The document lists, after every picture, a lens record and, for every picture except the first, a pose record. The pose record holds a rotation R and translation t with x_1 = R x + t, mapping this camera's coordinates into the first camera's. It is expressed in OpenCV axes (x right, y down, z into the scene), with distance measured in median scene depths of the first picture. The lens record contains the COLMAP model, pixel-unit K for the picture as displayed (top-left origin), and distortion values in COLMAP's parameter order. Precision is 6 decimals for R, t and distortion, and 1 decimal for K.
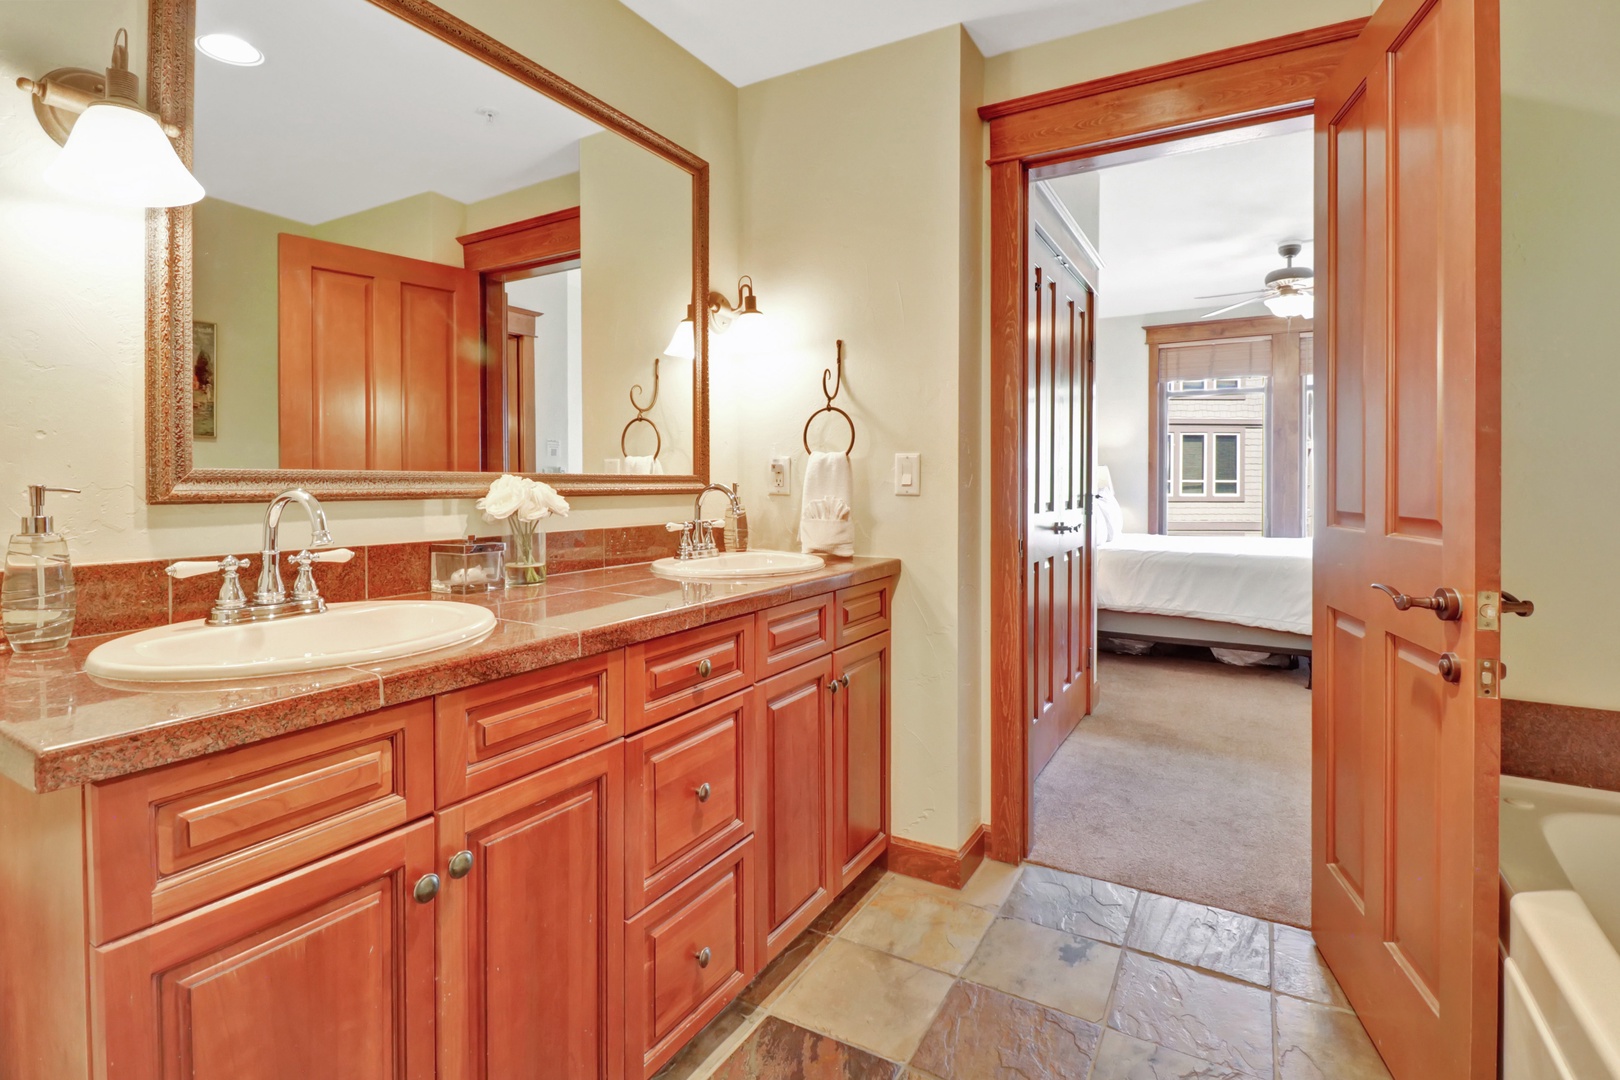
lens RADIAL K [[766.8, 0, 822.4], [0, 766.8, 491.0], [0, 0, 1]] dist [-0.018412, -0.001713]
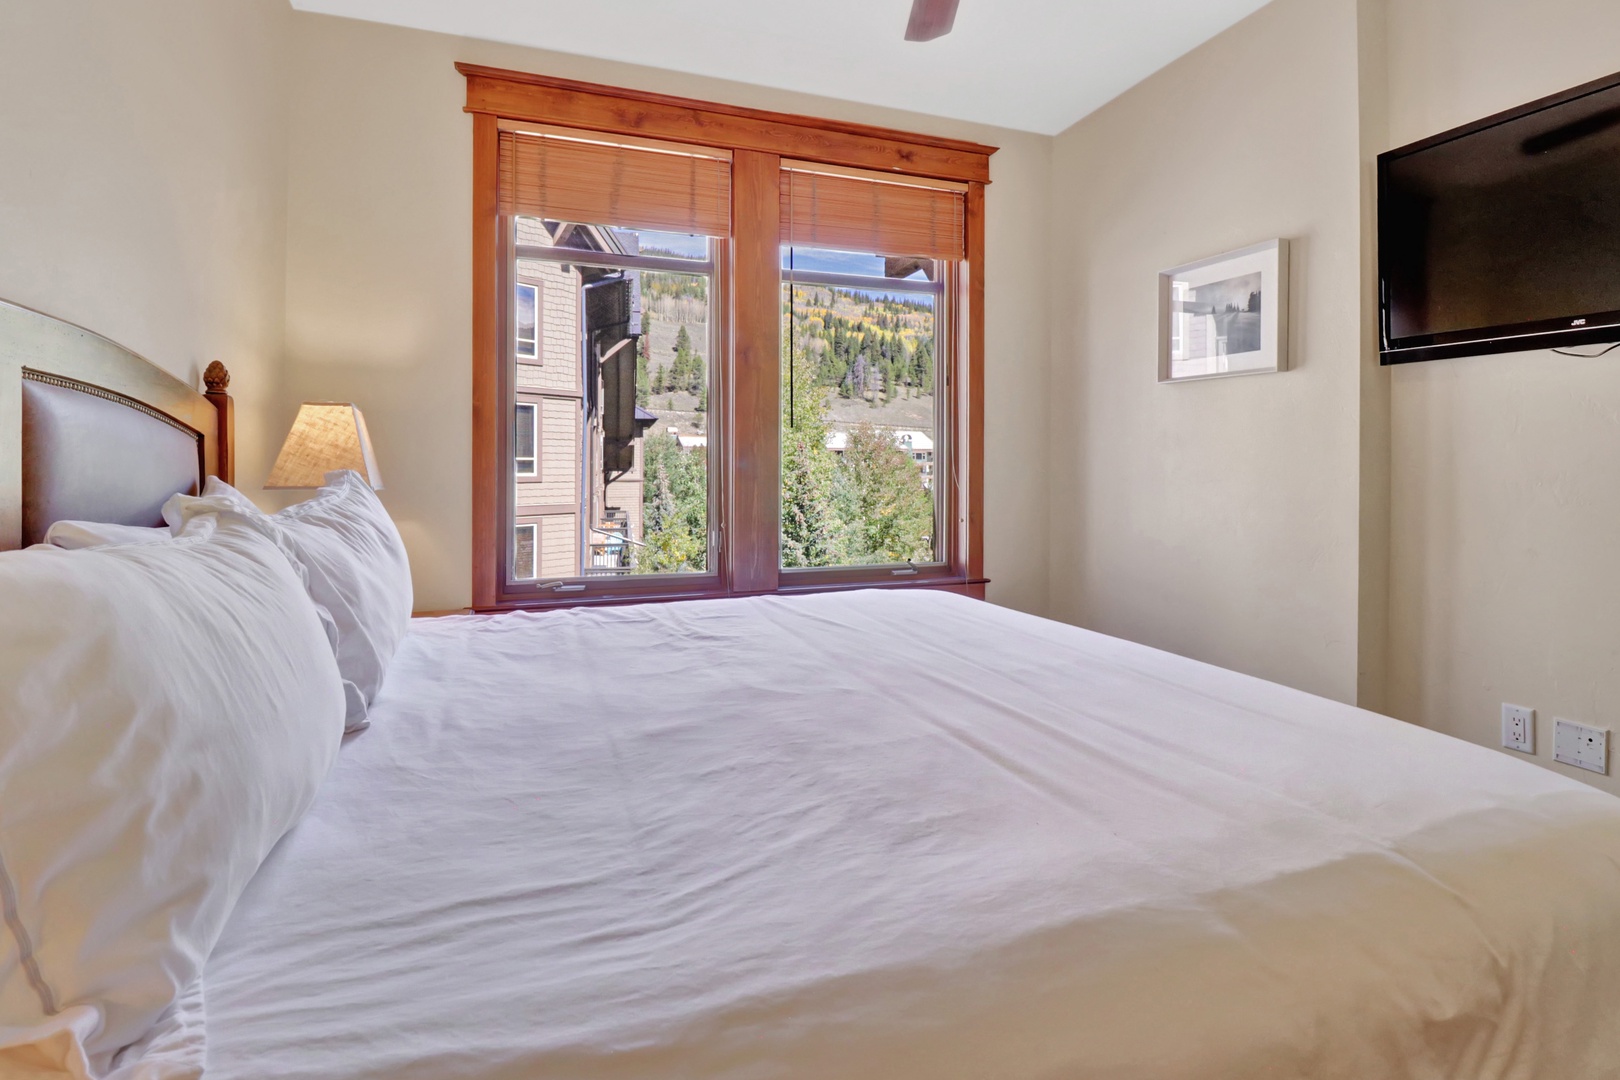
lens RADIAL K [[766.8, 0, 795.8], [0, 766.8, 474.7], [0, 0, 1]] dist [-0.018412, -0.001713]
pose [[0.655042, -0.008103, 0.755549, 0.243518], [0.001575, 0.999955, 0.009359, -0.005810], [-0.755590, -0.004941, 0.655026, 0.631544]]
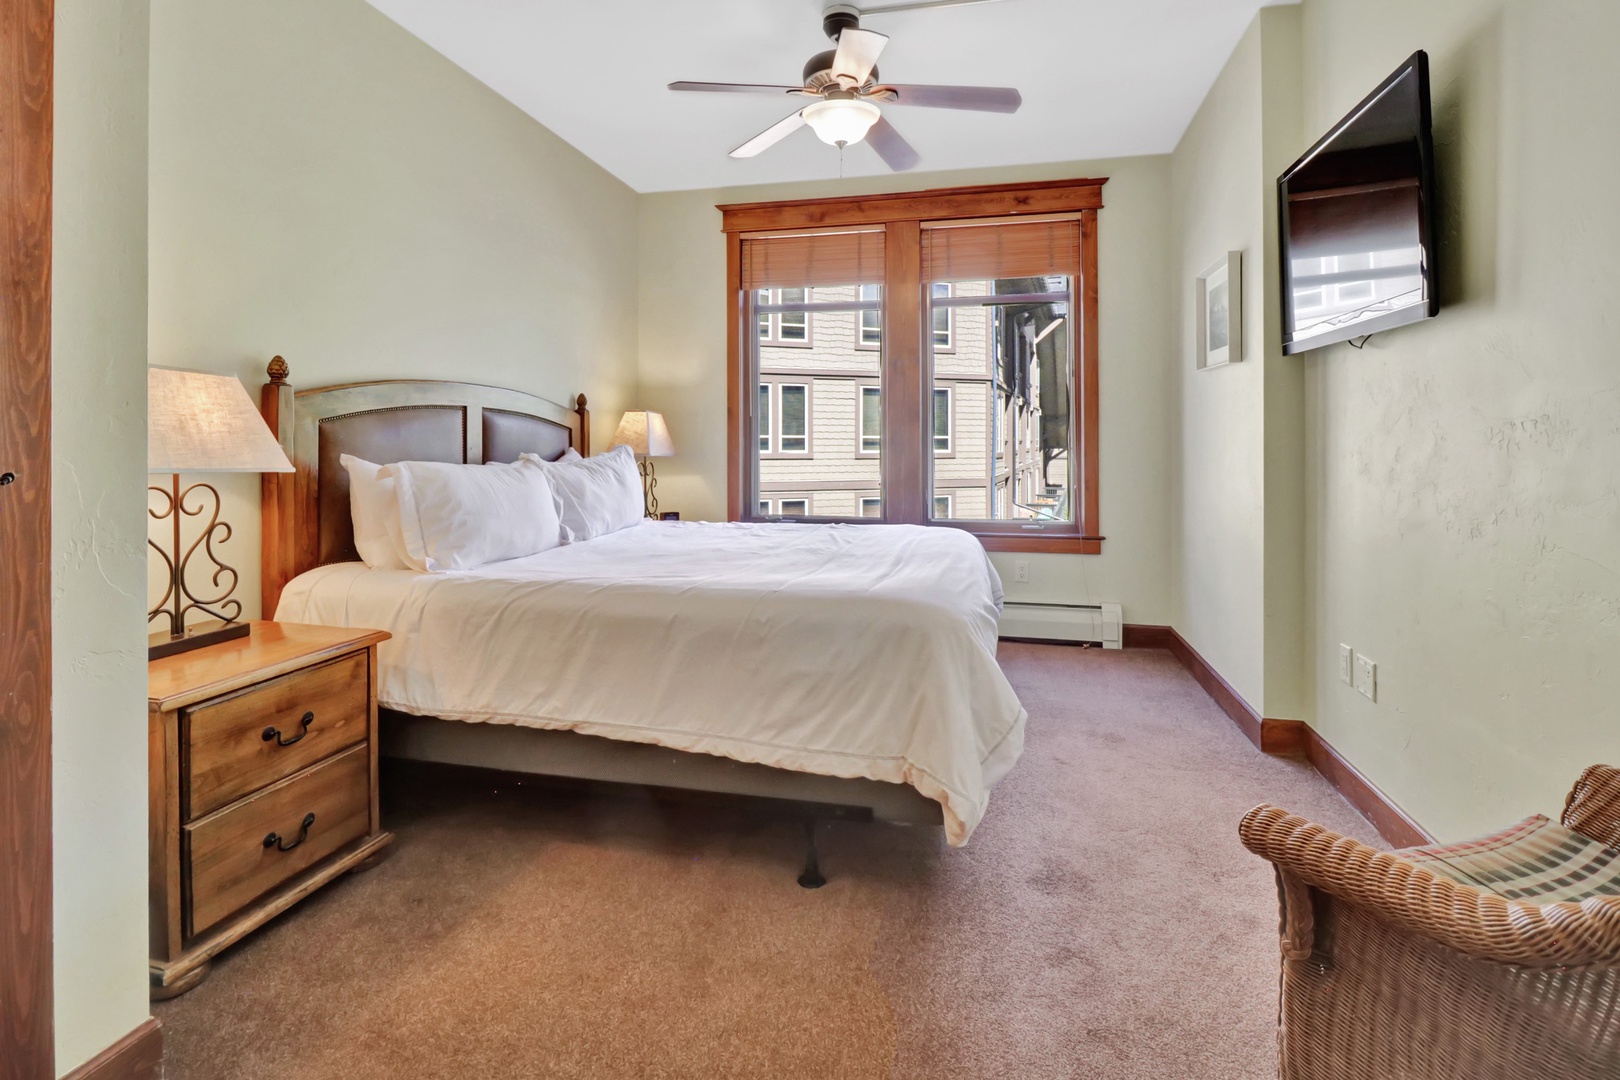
lens RADIAL K [[766.8, 0, 829.5], [0, 766.8, 448.0], [0, 0, 1]] dist [-0.018412, -0.001713]
pose [[0.953250, -0.003312, 0.302164, 0.320865], [0.002700, 0.999993, 0.002442, -0.003917], [-0.302170, -0.001512, 0.953253, 0.342312]]
